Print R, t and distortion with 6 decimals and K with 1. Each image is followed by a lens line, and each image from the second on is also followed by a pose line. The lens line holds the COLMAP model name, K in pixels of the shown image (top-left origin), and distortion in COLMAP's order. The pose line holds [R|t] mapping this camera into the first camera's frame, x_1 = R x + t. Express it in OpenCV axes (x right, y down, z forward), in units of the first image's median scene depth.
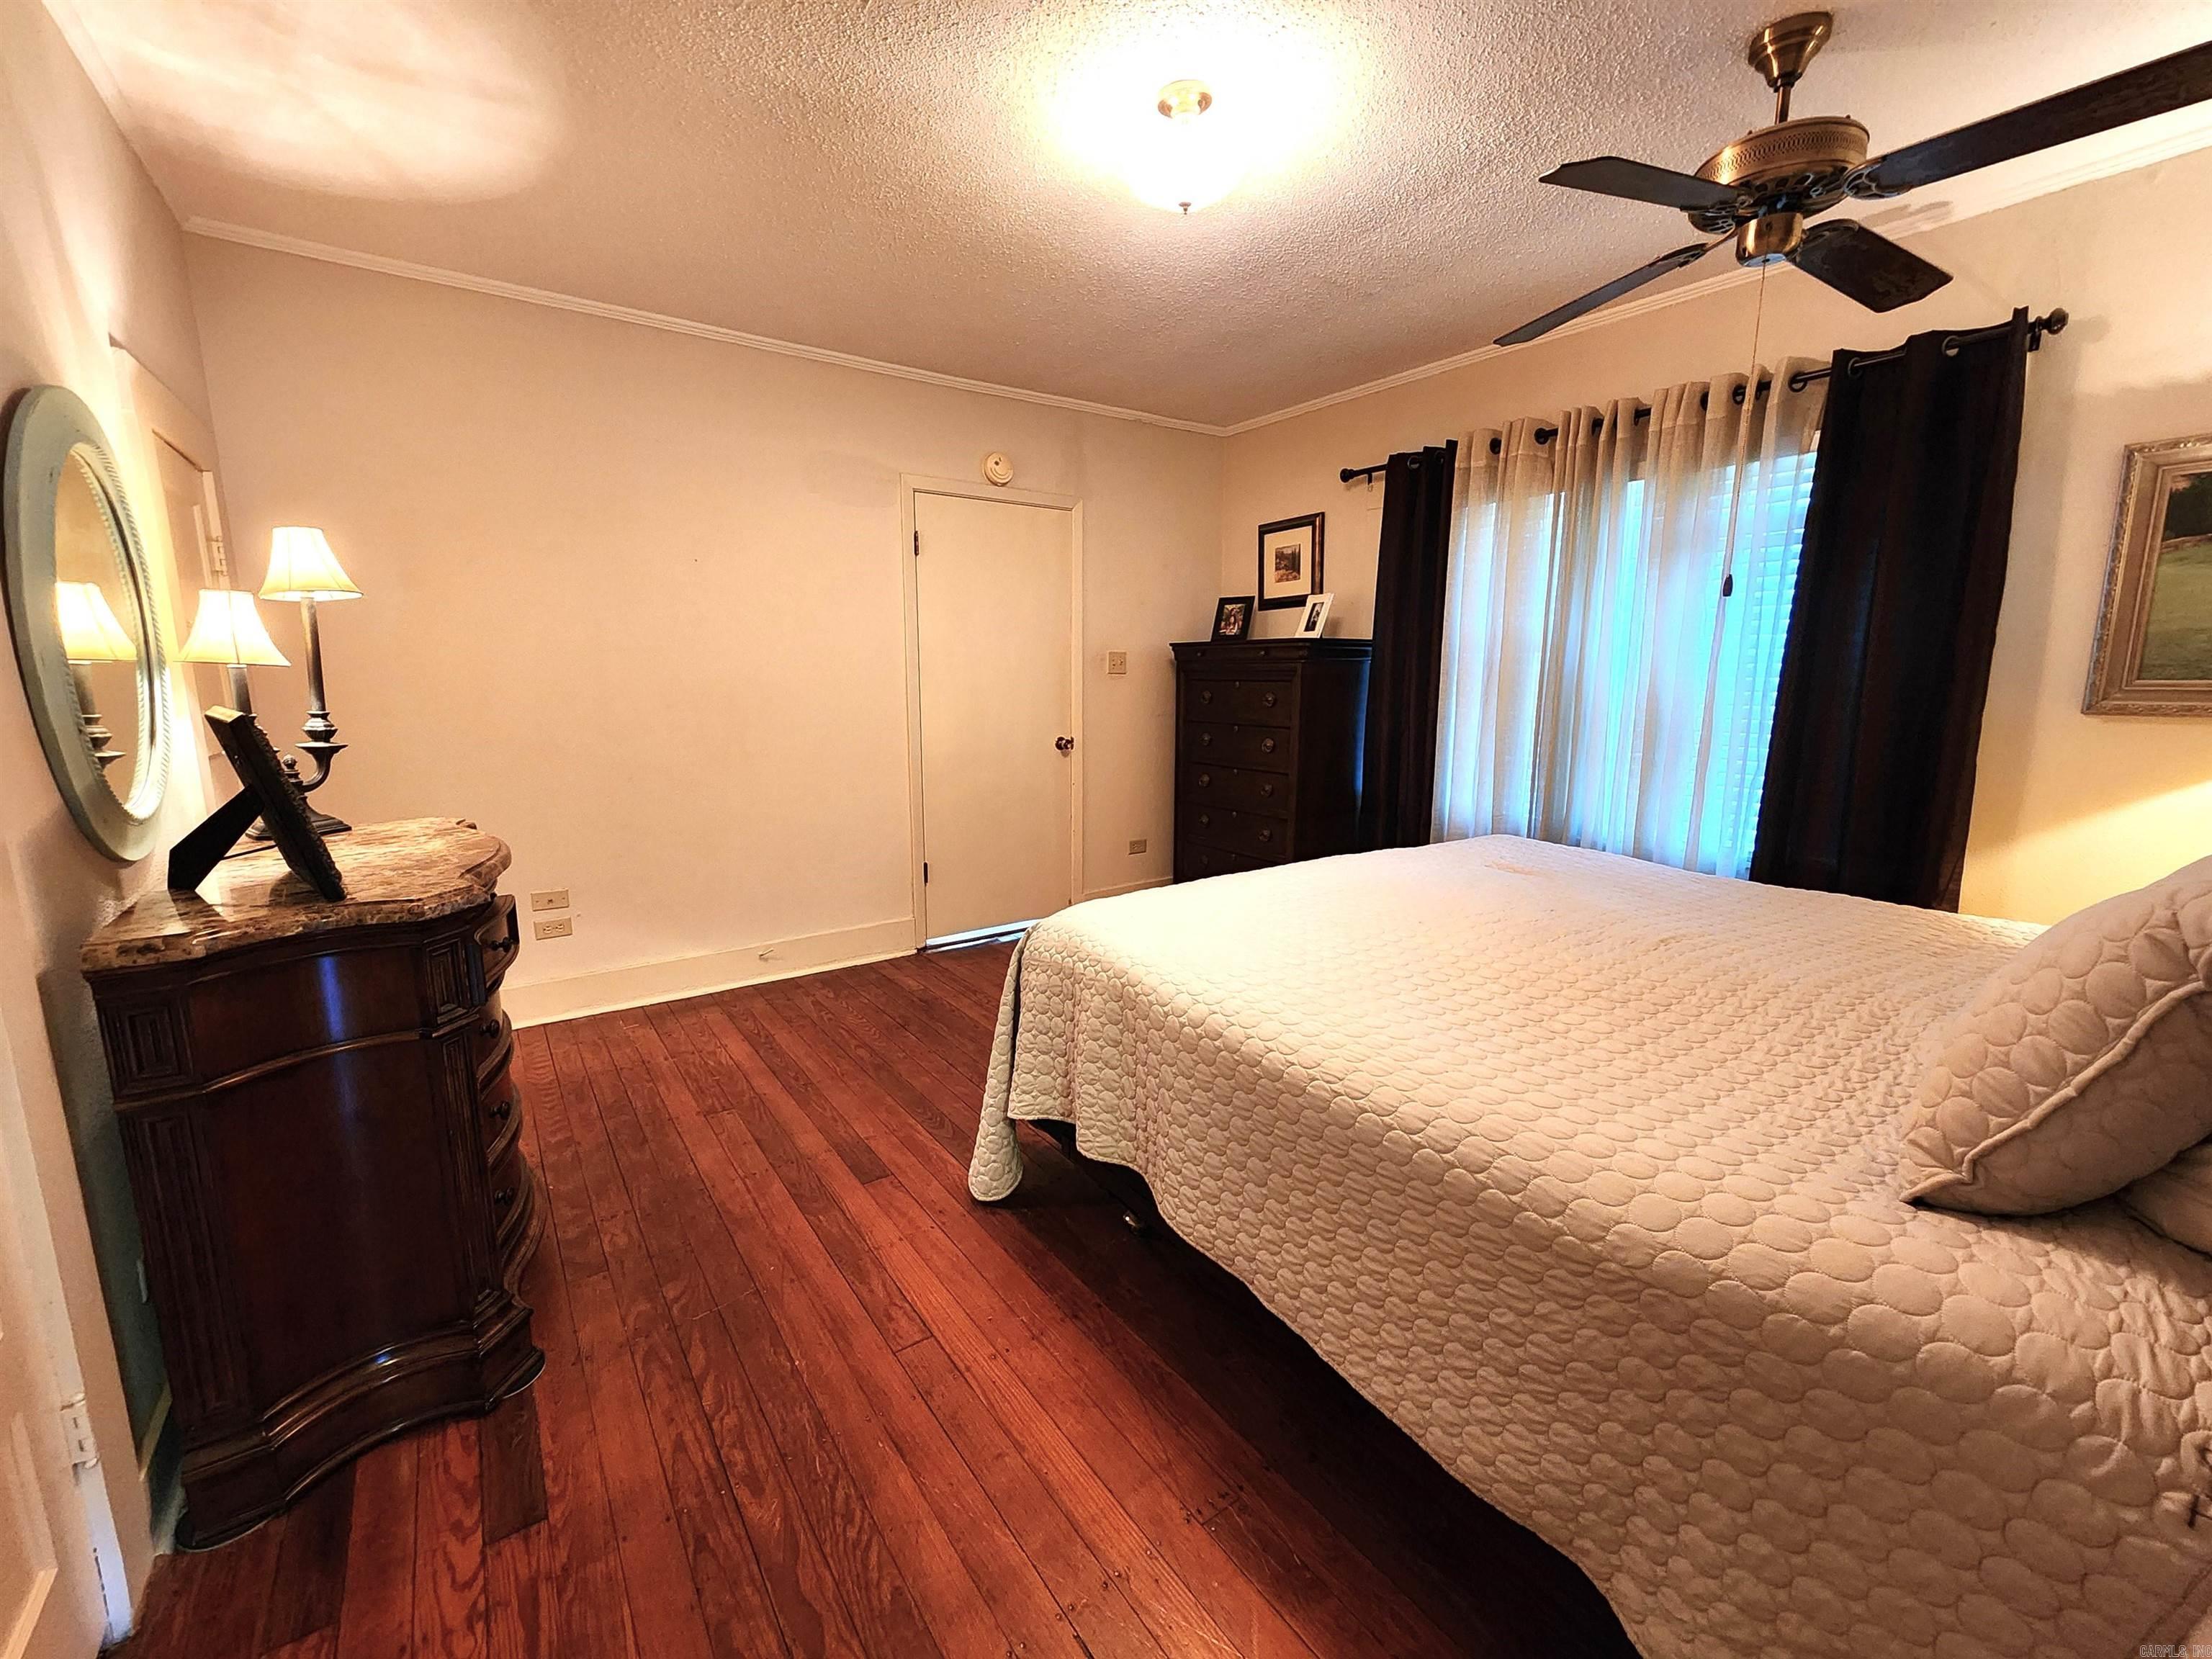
lens RADIAL K [[907.4, 0, 1094.3], [0, 907.4, 829.2], [0, 0, 1]] dist [-0.004045, -0.000054]
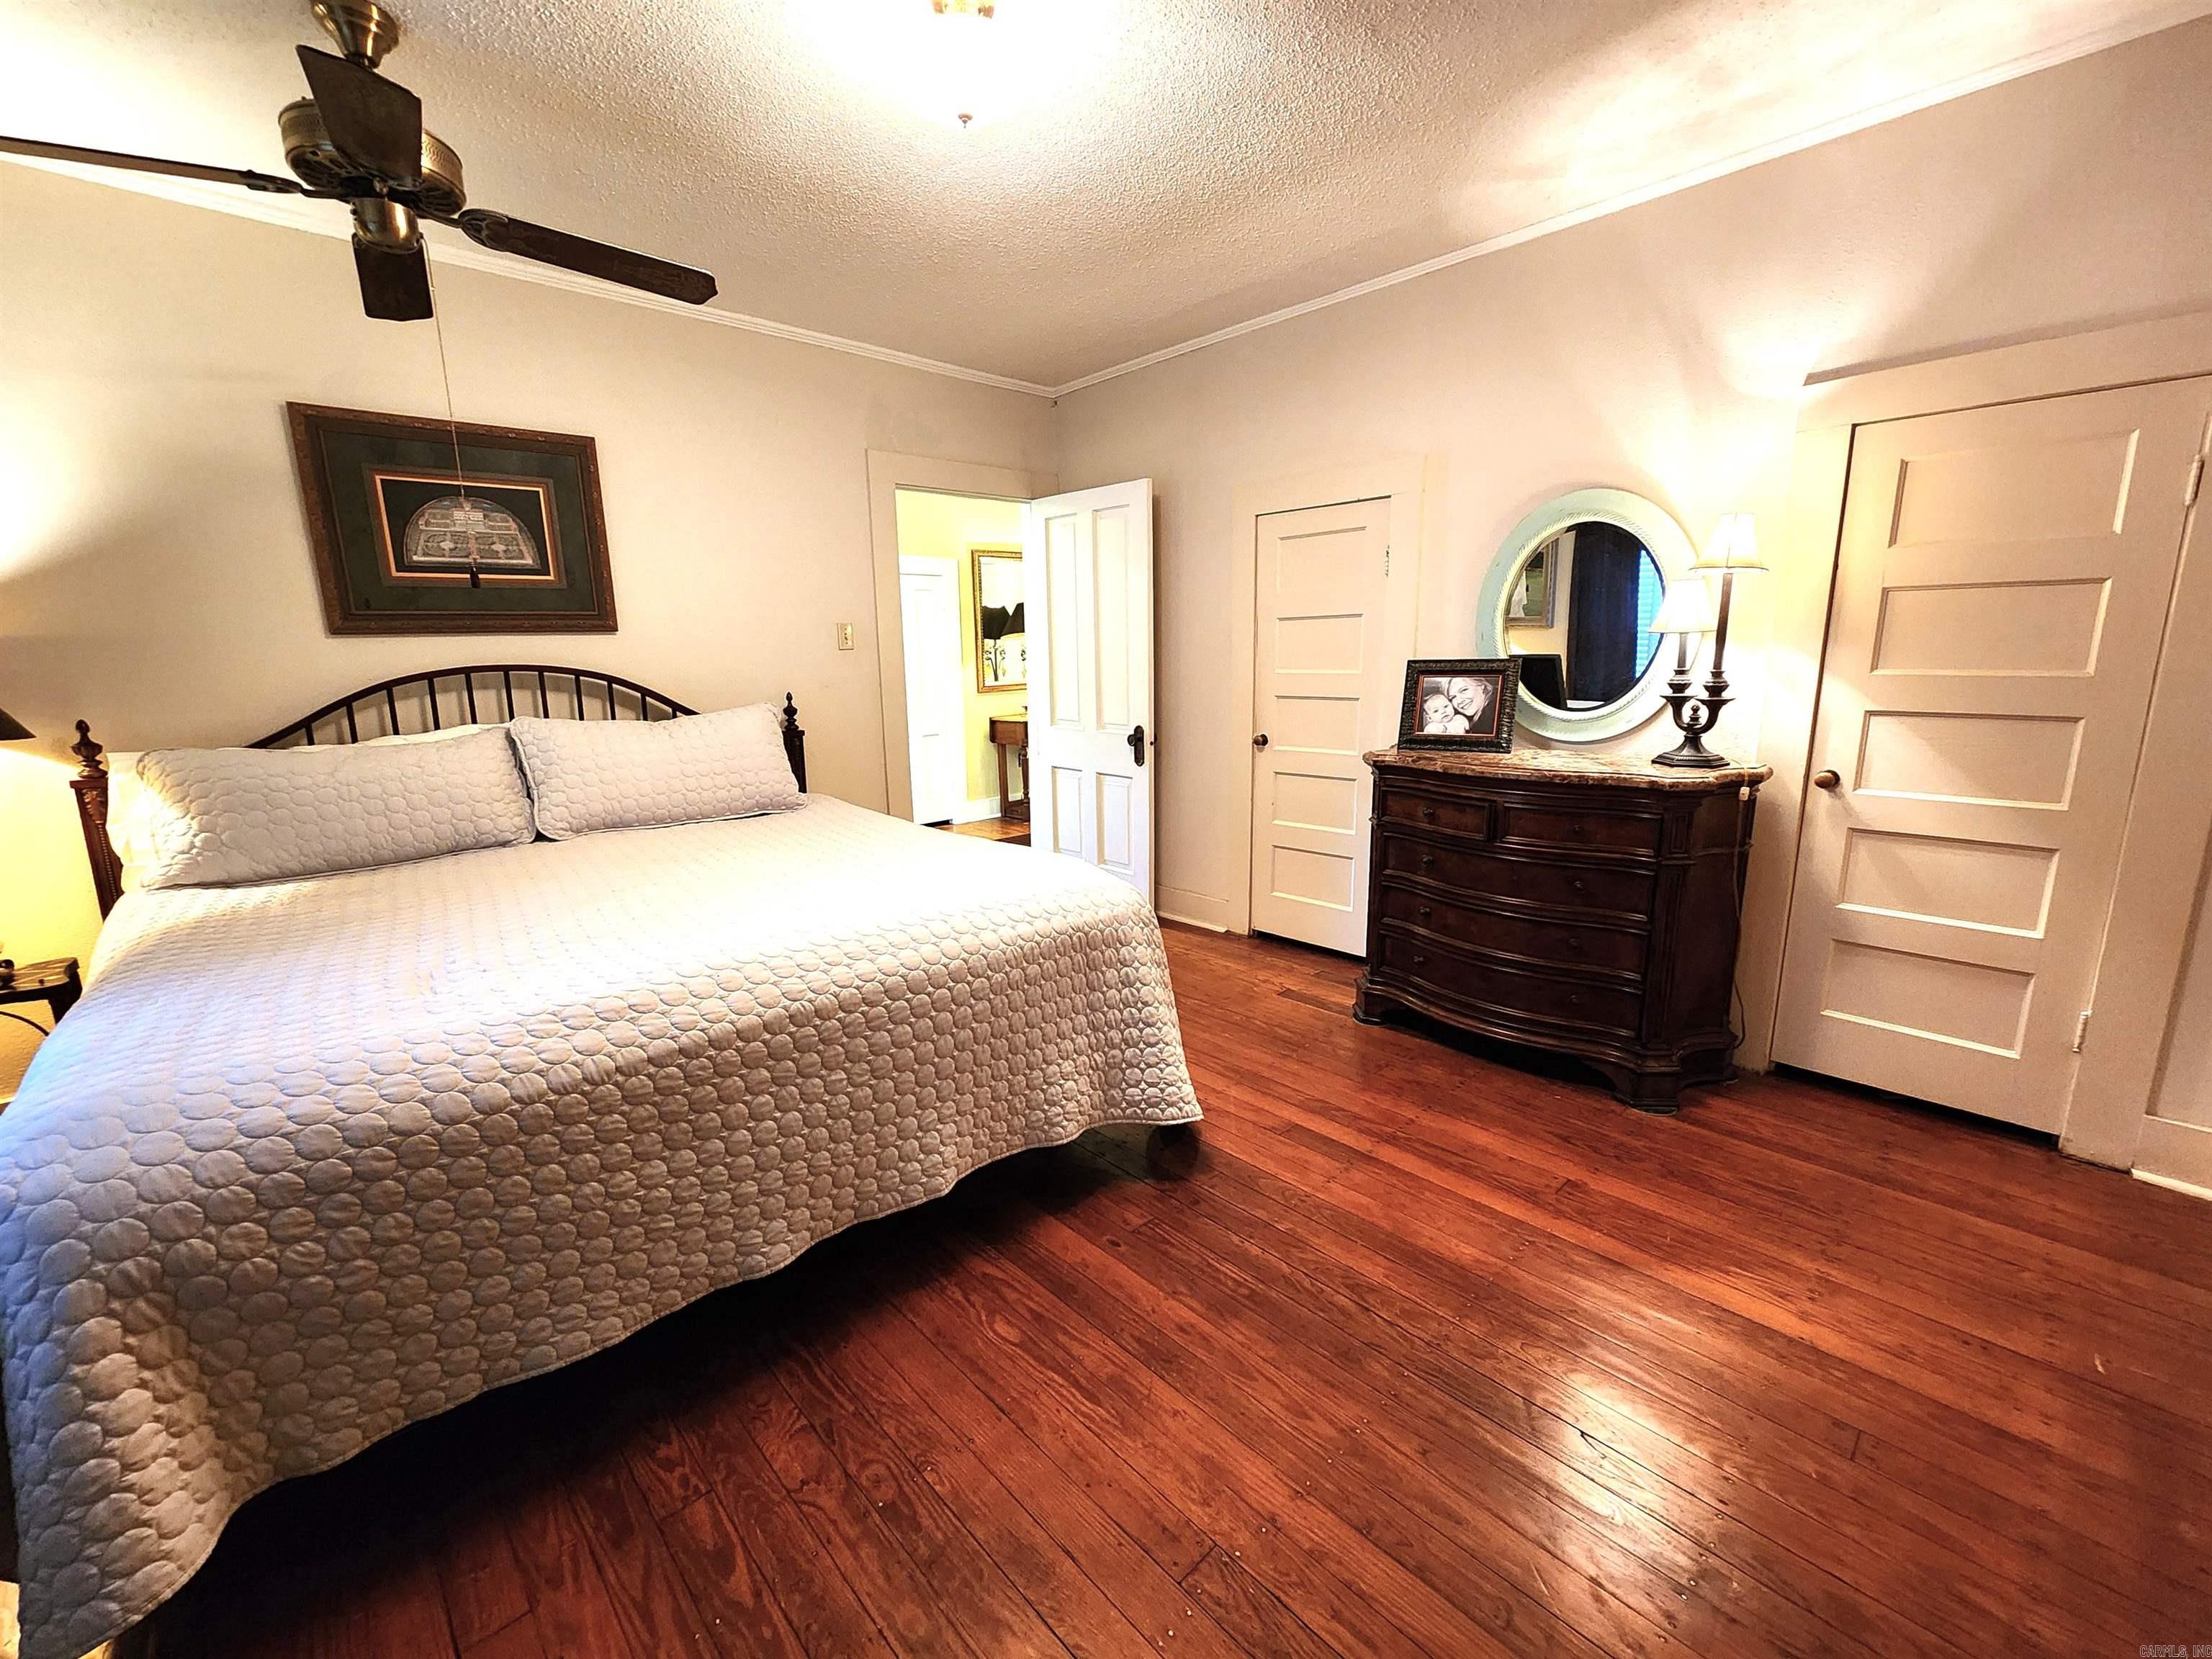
lens RADIAL K [[907.4, 0, 1090.0], [0, 907.4, 822.1], [0, 0, 1]] dist [-0.004045, -0.000054]
pose [[-0.991111, 0.044343, -0.125431, 0.078404], [-0.002918, 0.935343, 0.353730, -0.240875], [0.133006, 0.350951, -0.926899, 1.380775]]
